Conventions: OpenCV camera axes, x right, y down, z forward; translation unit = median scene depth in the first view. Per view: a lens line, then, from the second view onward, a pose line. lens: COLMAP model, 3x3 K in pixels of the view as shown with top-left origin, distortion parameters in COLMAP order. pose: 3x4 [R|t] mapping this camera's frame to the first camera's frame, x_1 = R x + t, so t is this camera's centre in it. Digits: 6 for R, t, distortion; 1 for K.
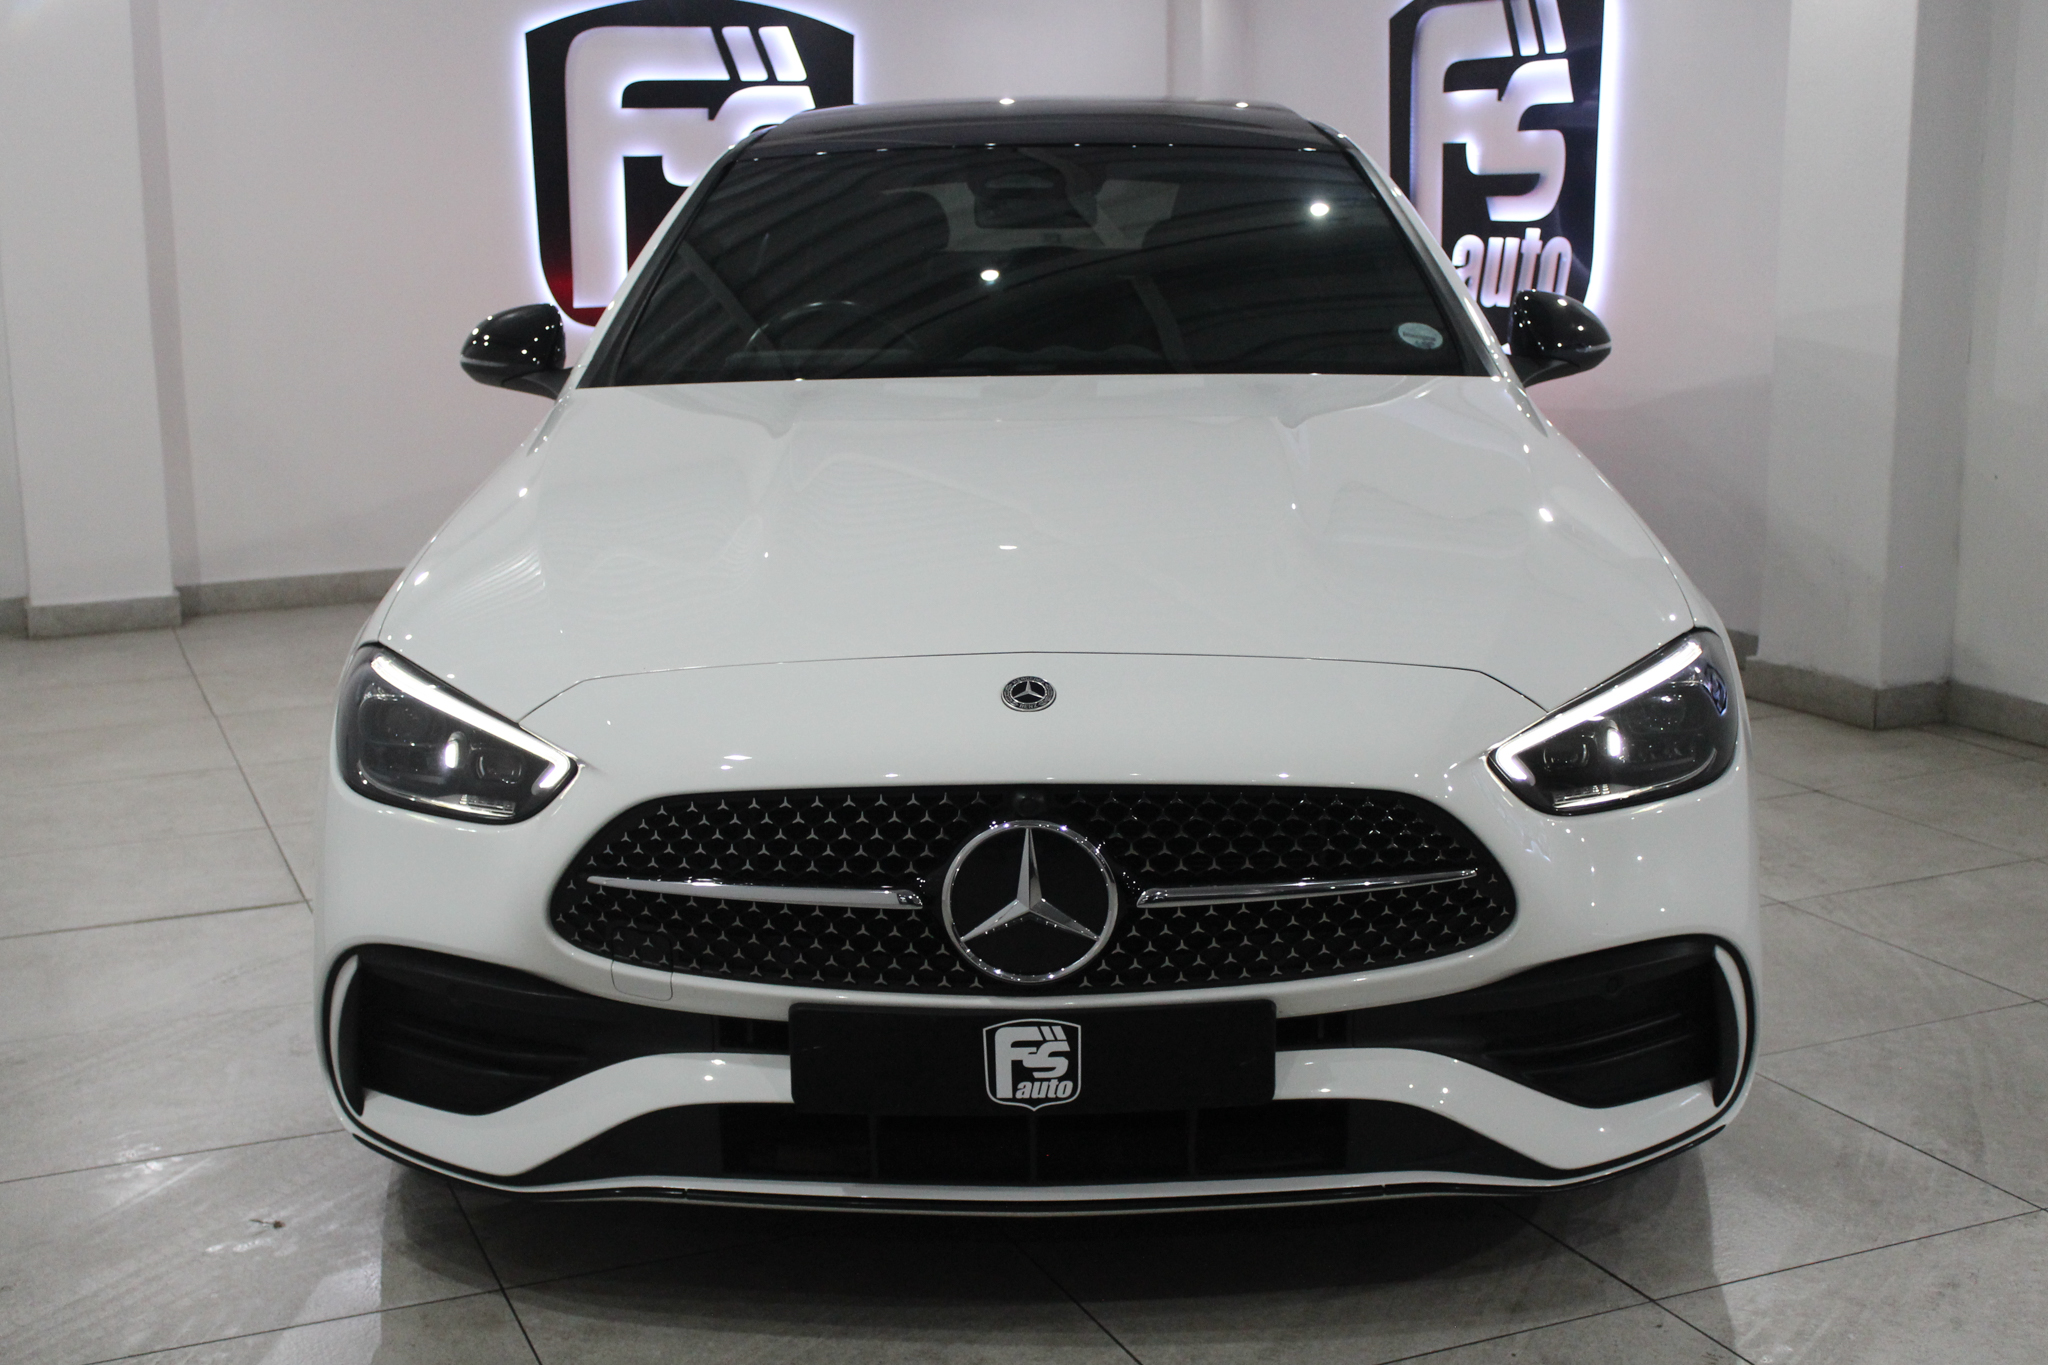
lens RADIAL K [[2458.3, 0, 1019.4], [0, 2458.3, 678.9], [0, 0, 1]] dist [-0.048528, 0.000000]
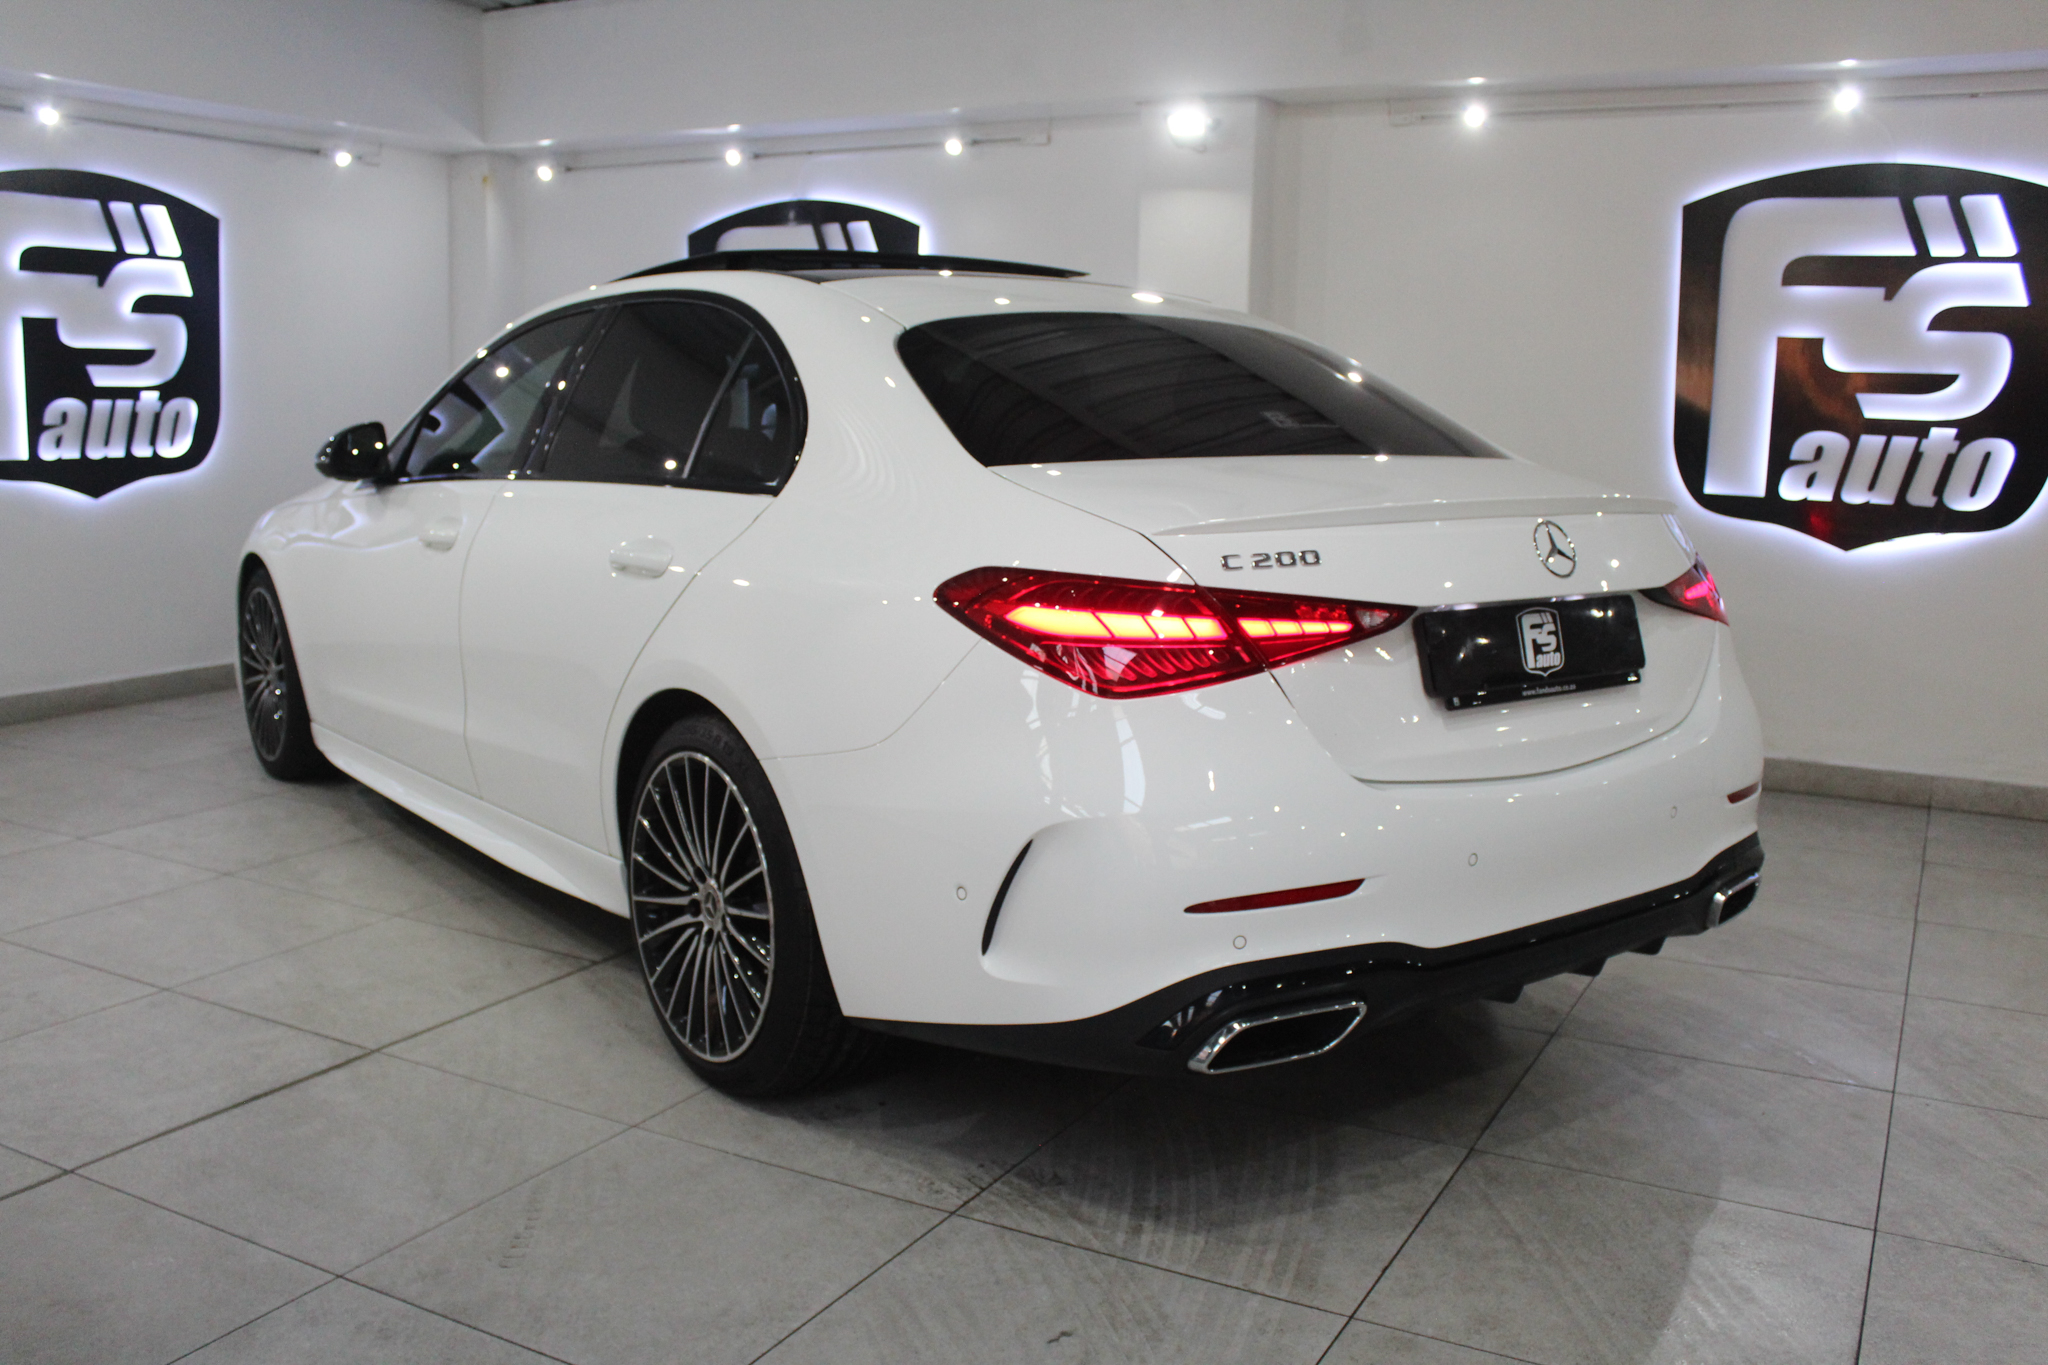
lens RADIAL K [[1761.3, 0, 1029.1], [0, 1761.3, 682.4], [0, 0, 1]] dist [-0.103401, 0.033391]
pose [[0.777556, -0.068970, 0.625020, -0.342147], [0.089856, 0.995953, -0.001883, -0.019828], [-0.622360, 0.057626, 0.780607, 0.202720]]
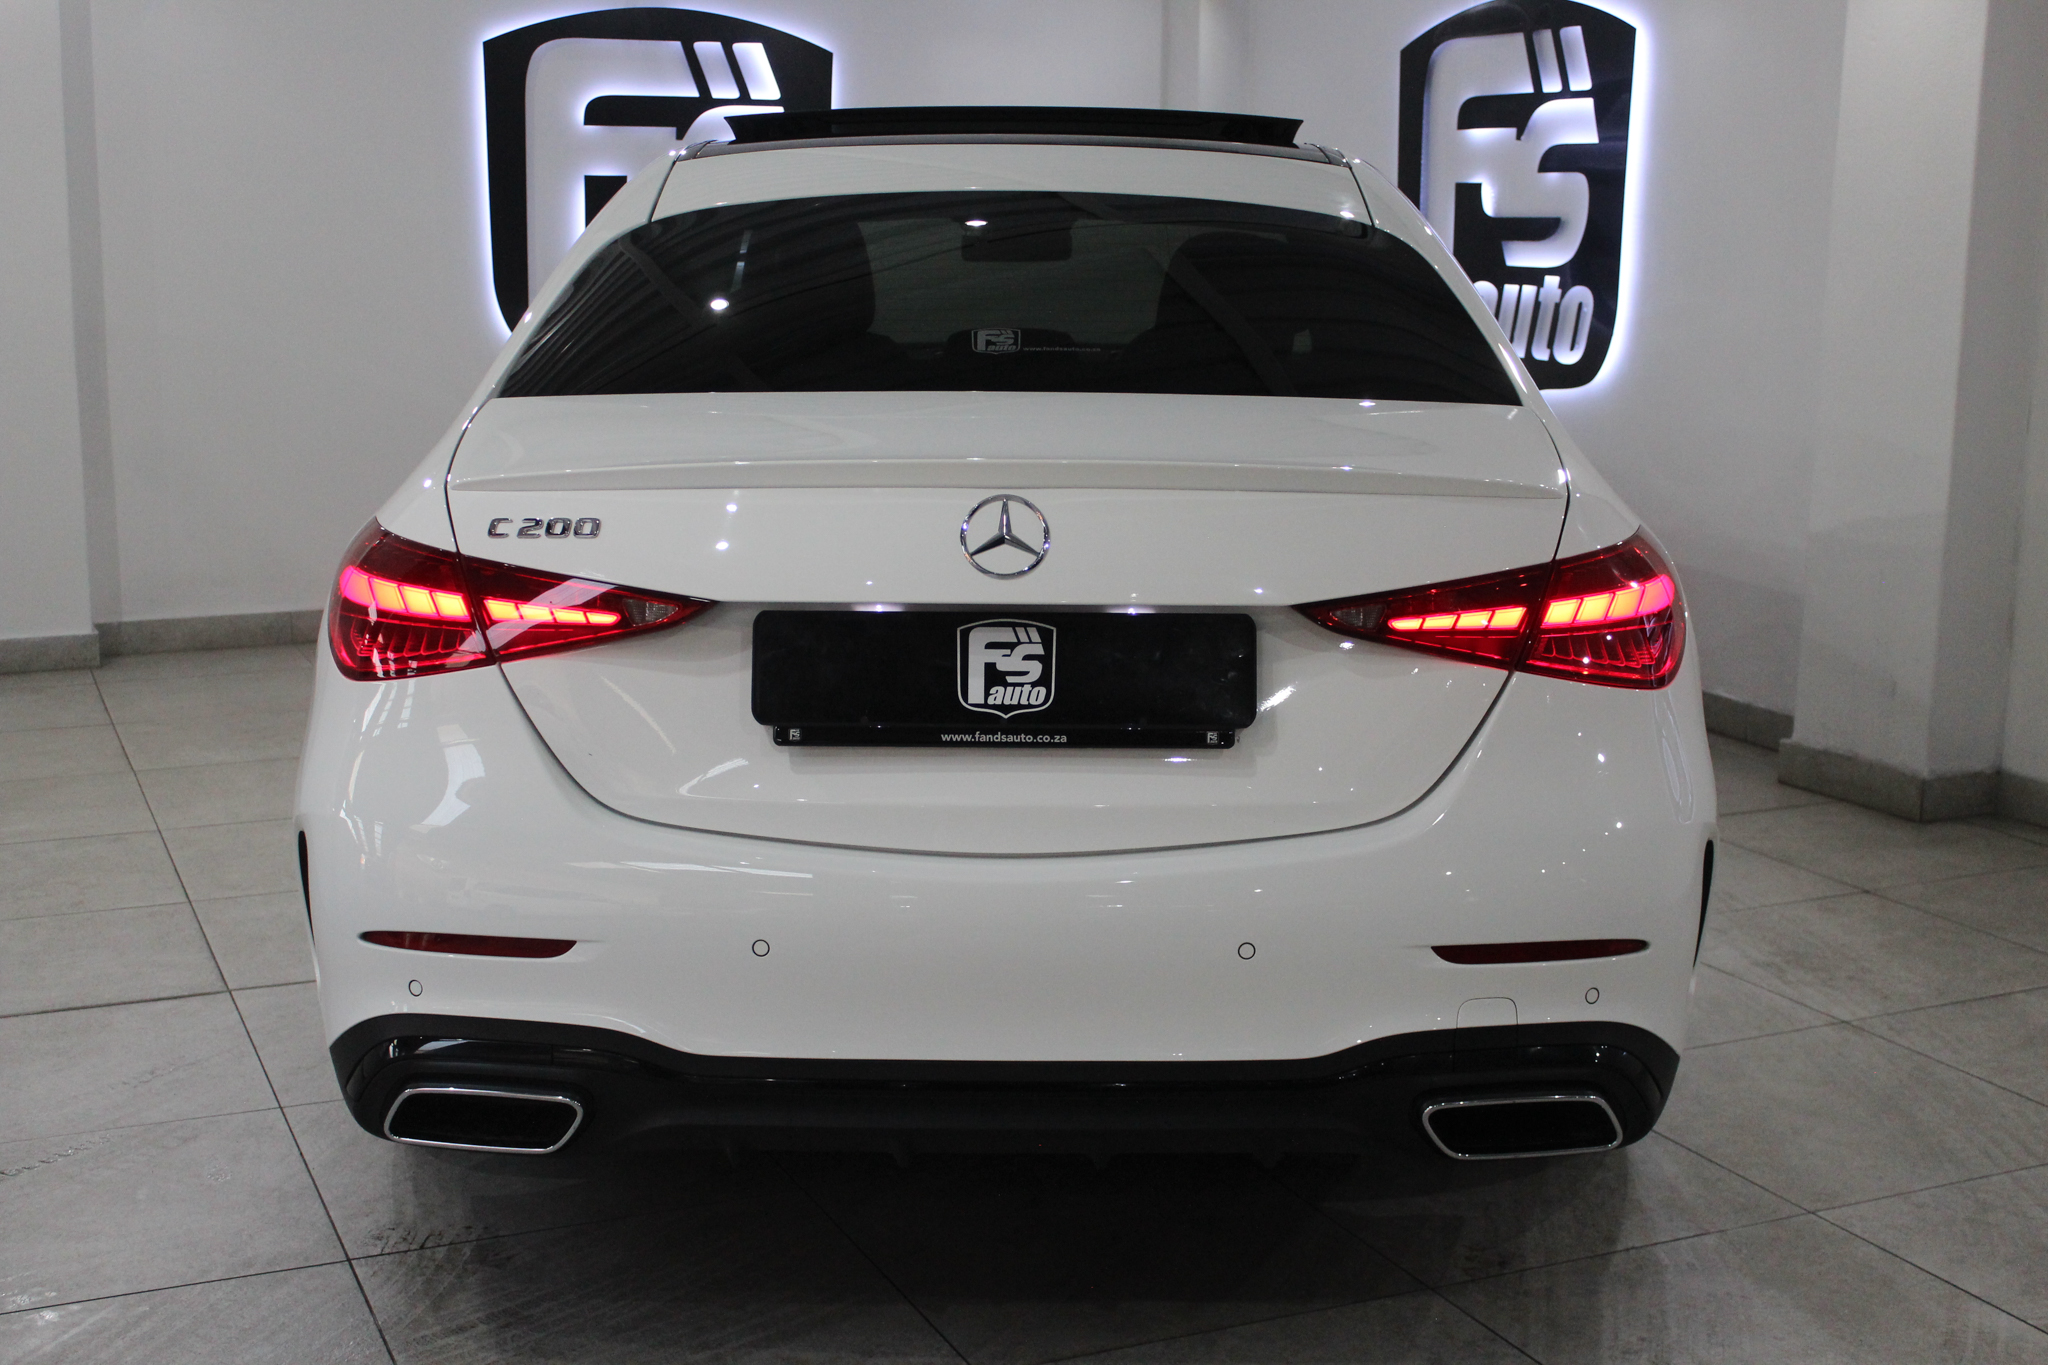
lens RADIAL K [[2504.0, 0, 1028.4], [0, 2504.0, 686.5], [0, 0, 1]] dist [-0.026195, 0.000000]
pose [[0.999514, 0.018978, 0.024714, -0.013397], [-0.018741, 0.999776, -0.009805, -0.012675], [-0.024895, 0.009337, 0.999646, 0.043739]]
